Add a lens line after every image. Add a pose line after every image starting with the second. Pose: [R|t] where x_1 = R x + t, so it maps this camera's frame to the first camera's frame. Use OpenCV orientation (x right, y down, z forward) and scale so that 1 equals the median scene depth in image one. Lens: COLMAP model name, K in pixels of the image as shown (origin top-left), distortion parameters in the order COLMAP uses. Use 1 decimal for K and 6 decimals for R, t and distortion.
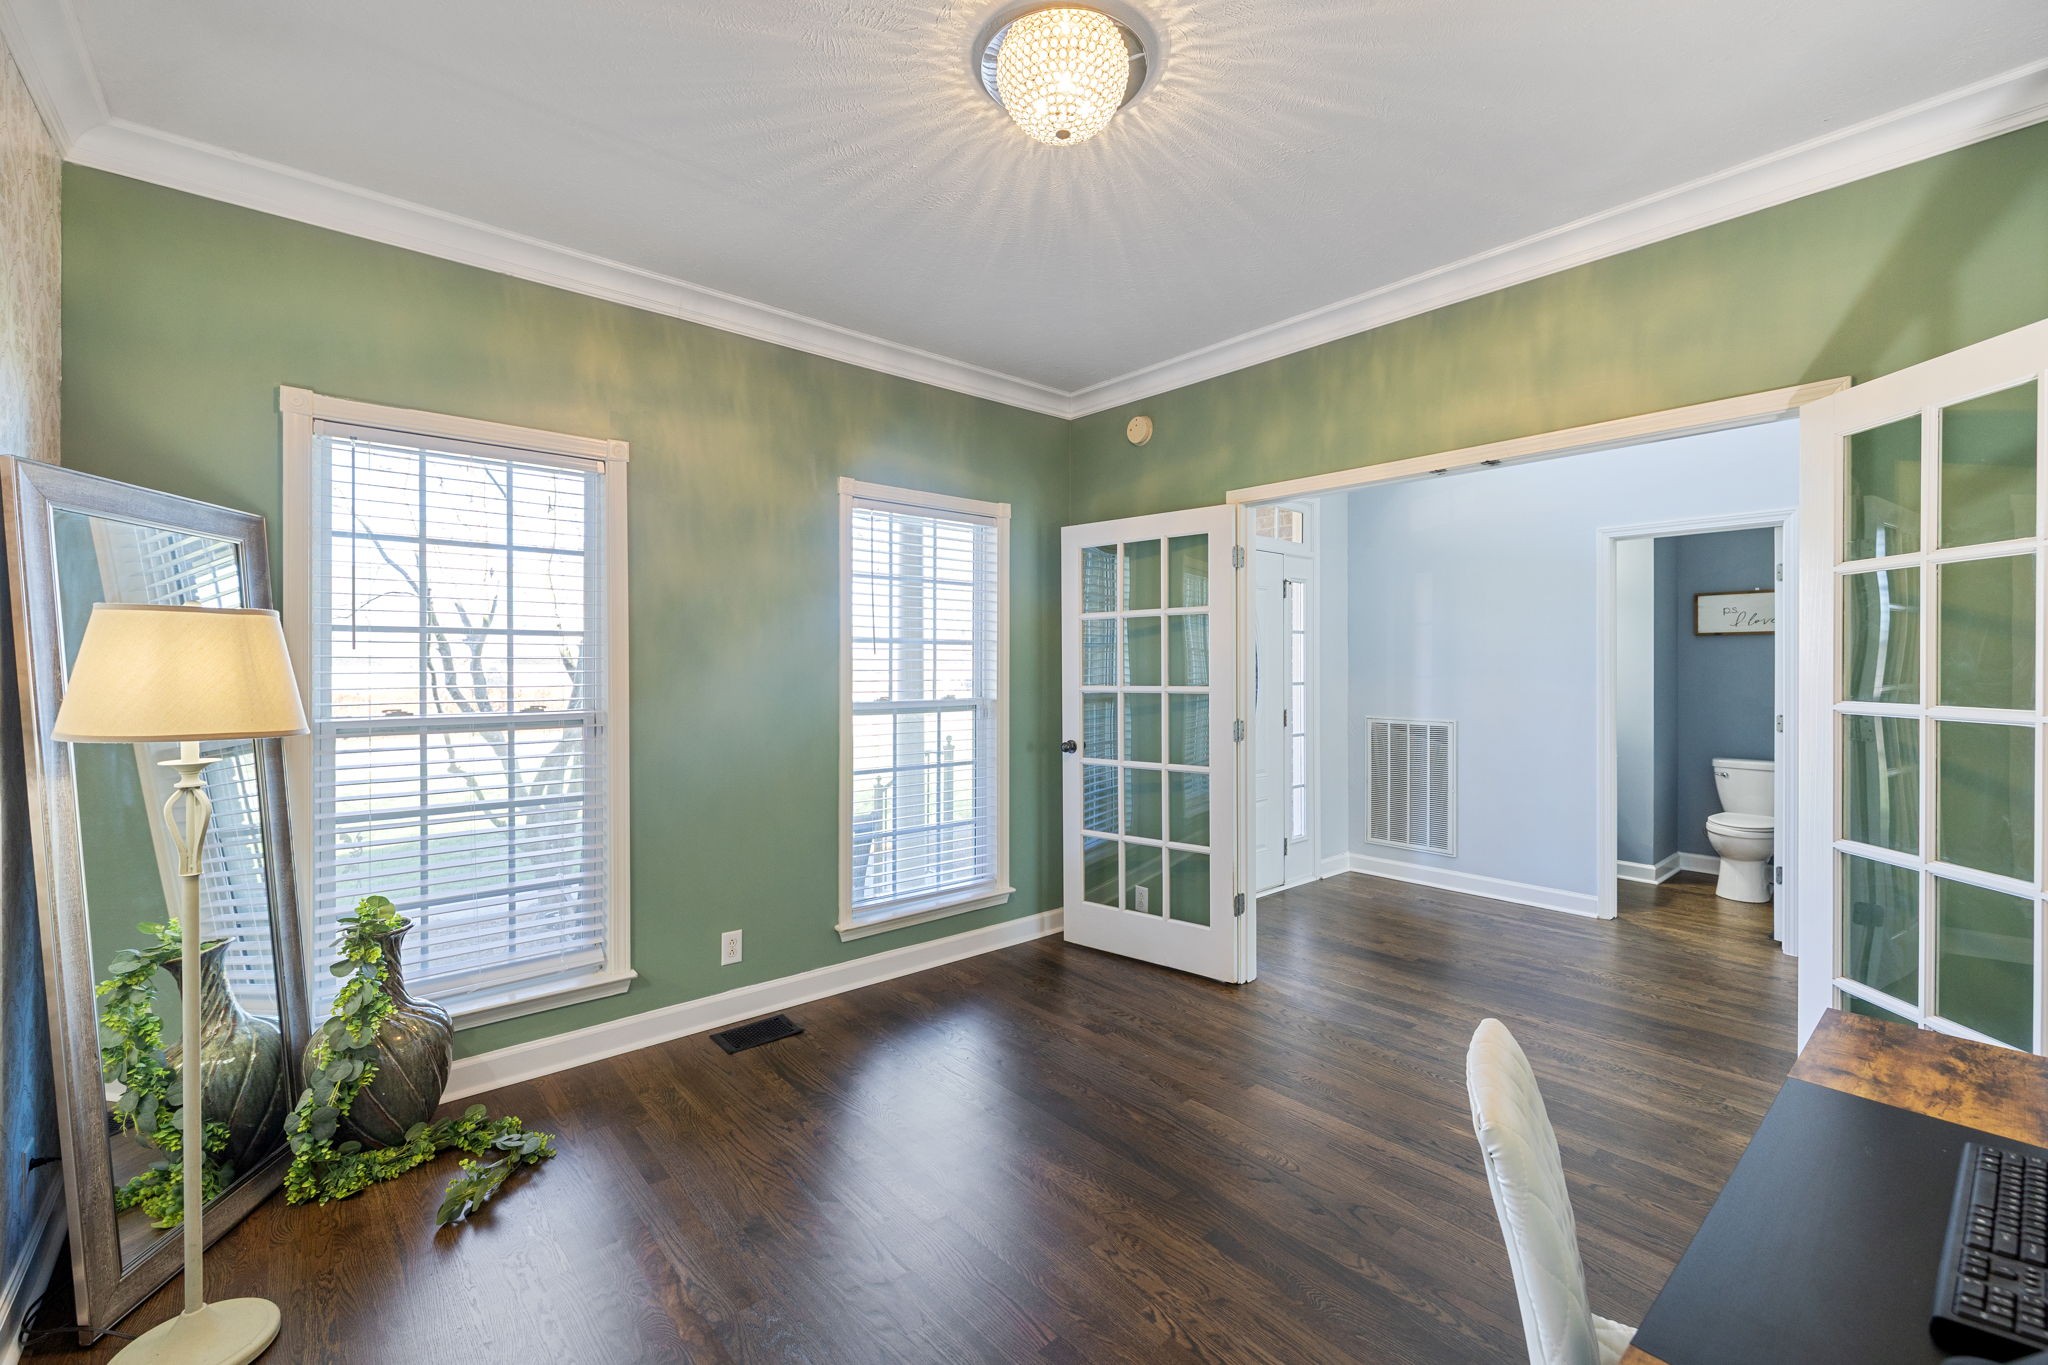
lens RADIAL K [[858.1, 0, 1032.6], [0, 858.1, 662.0], [0, 0, 1]] dist [-0.001205, -0.000154]
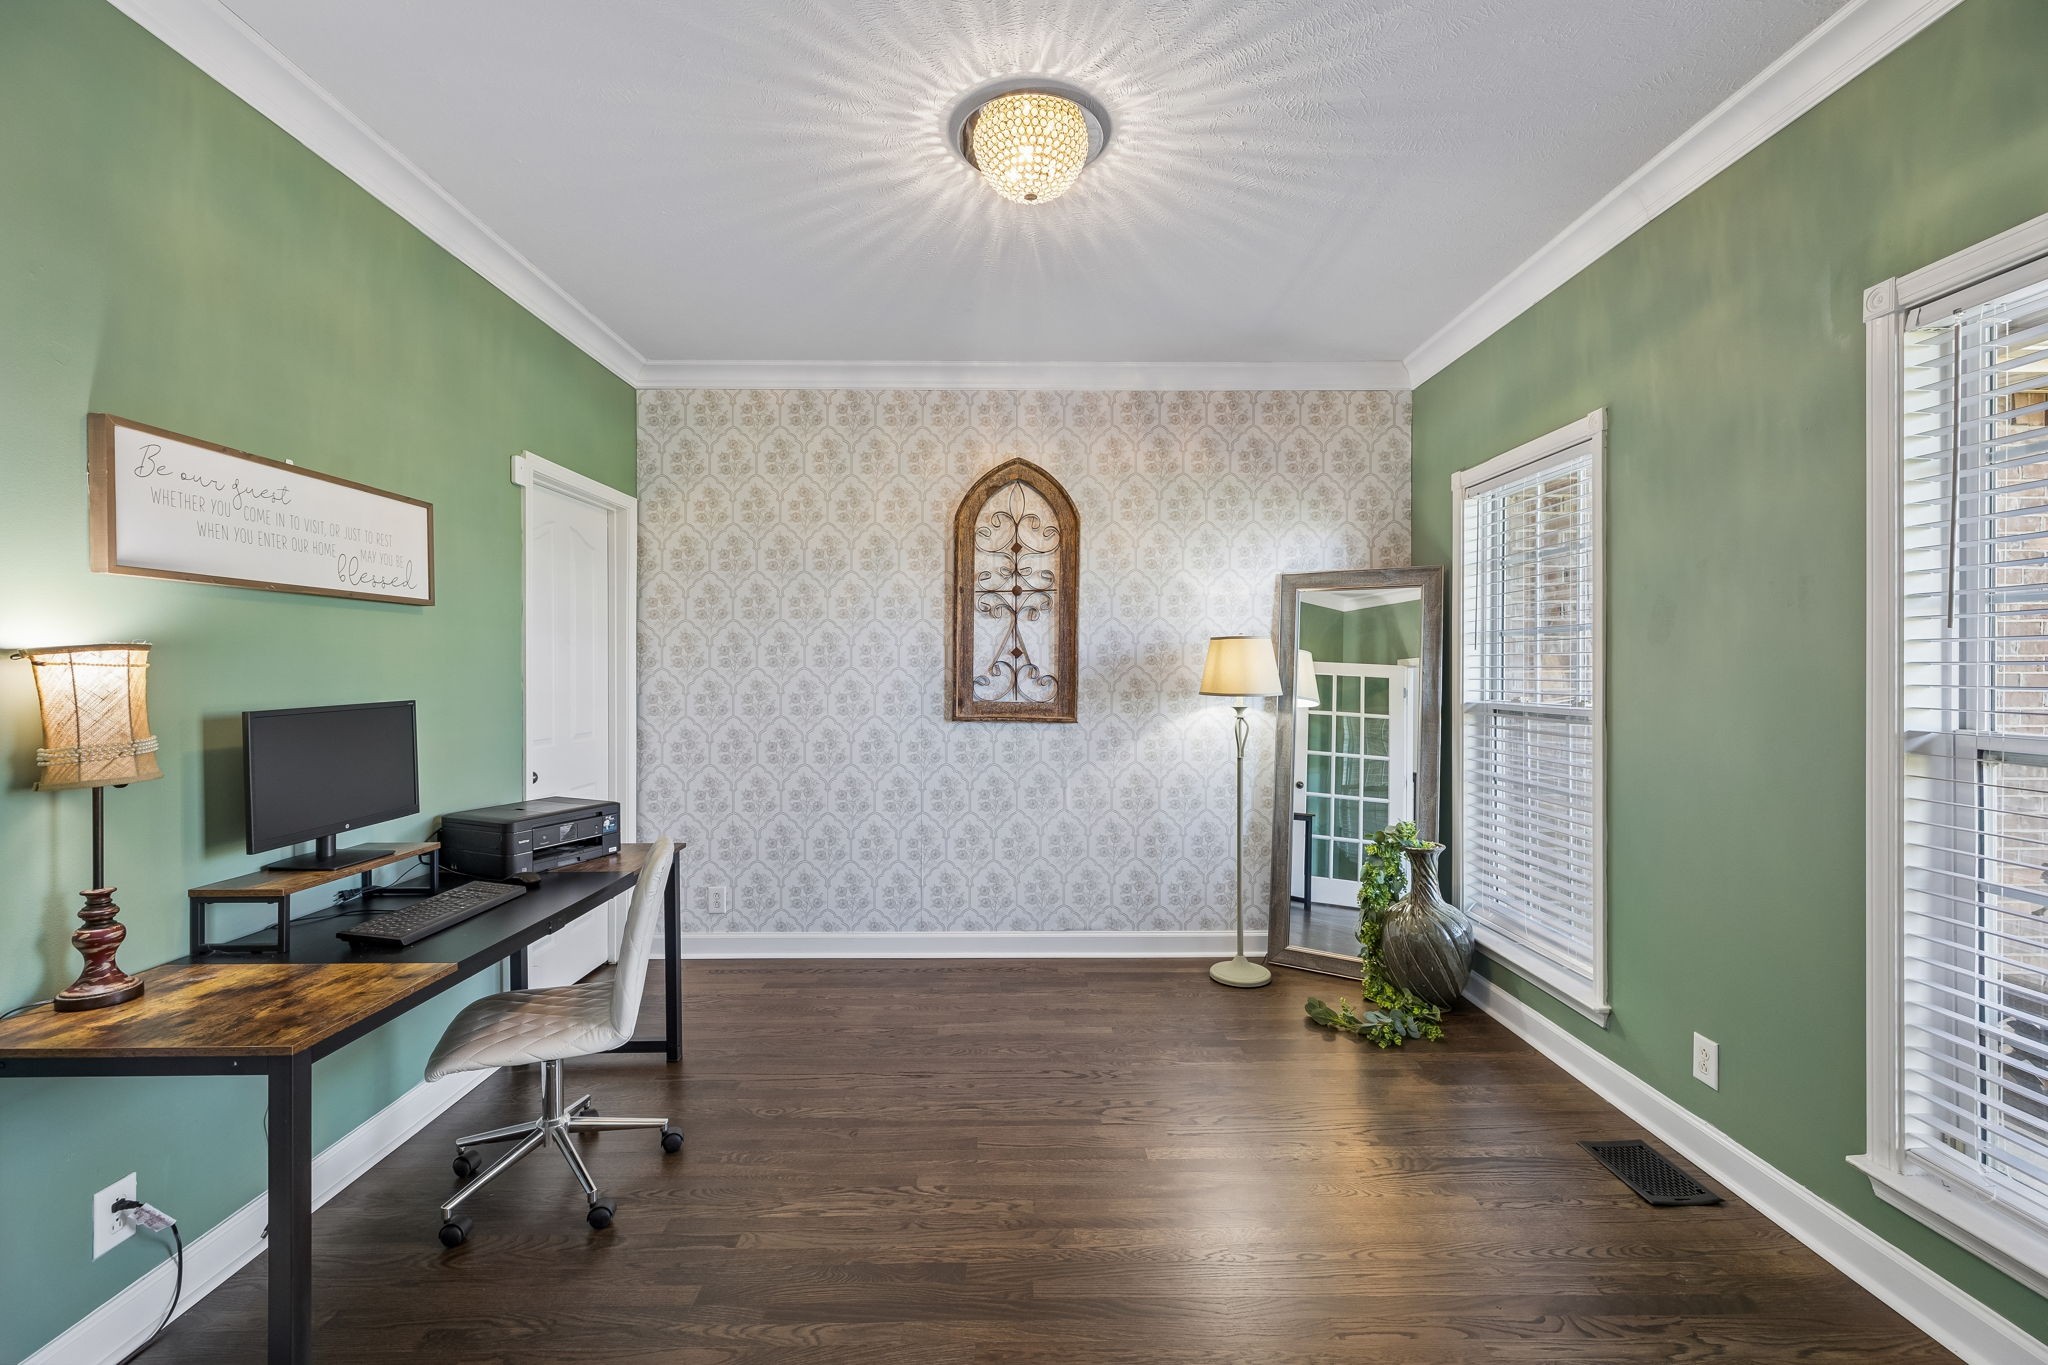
lens RADIAL K [[858.1, 0, 1032.6], [0, 858.1, 662.0], [0, 0, 1]] dist [-0.001205, -0.000154]
pose [[-0.652674, -0.006883, -0.757608, 0.906924], [0.001621, 0.999944, -0.010482, 0.024485], [0.757637, -0.008069, -0.652626, 1.756579]]
